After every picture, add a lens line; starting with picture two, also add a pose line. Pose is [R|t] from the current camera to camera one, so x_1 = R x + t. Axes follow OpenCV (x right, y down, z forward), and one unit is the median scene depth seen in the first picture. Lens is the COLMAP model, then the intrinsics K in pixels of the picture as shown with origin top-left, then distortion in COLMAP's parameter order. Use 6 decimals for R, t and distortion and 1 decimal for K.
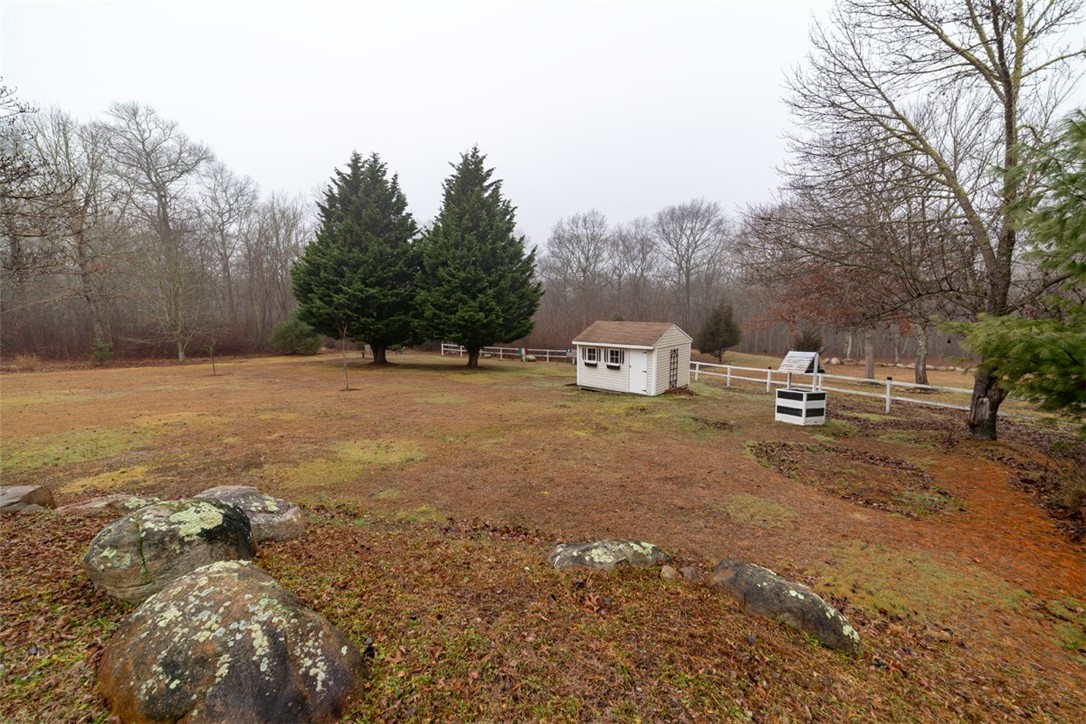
lens RADIAL K [[426.0, 0, 545.5], [0, 426.0, 360.1], [0, 0, 1]] dist [-0.015770, 0.001798]
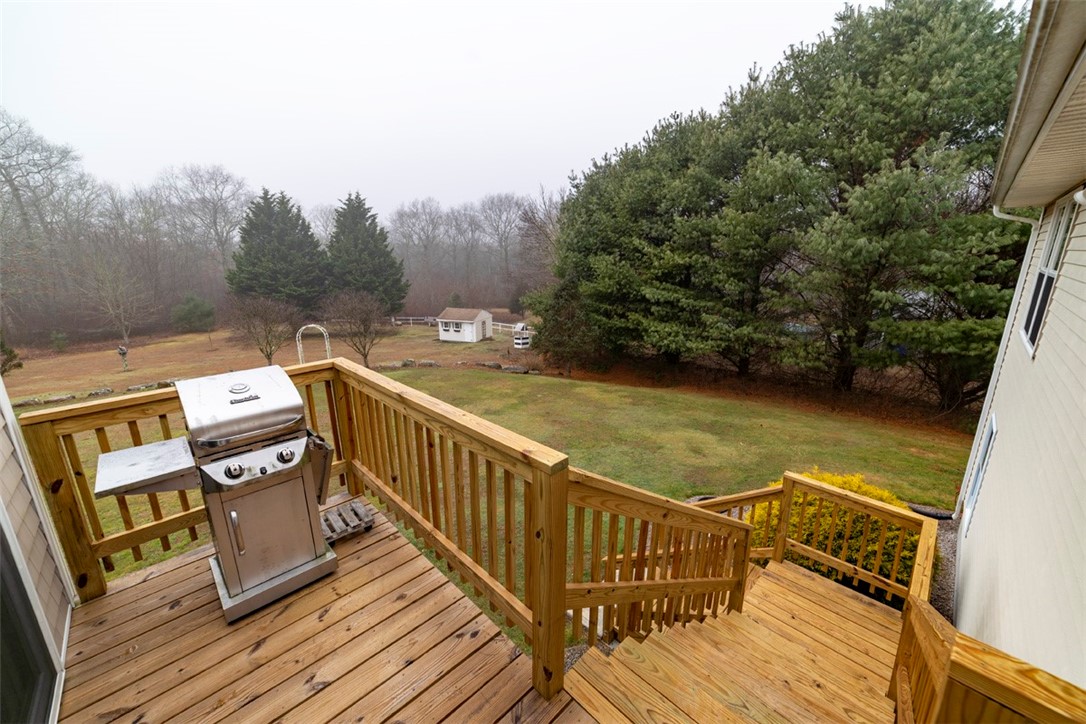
lens RADIAL K [[426.0, 0, 535.2], [0, 426.0, 359.9], [0, 0, 1]] dist [-0.015770, 0.001798]
pose [[0.938887, -0.088321, 0.332702, -0.154129], [0.049467, 0.991110, 0.123510, -0.063620], [-0.340652, -0.099504, 0.934909, -0.903606]]
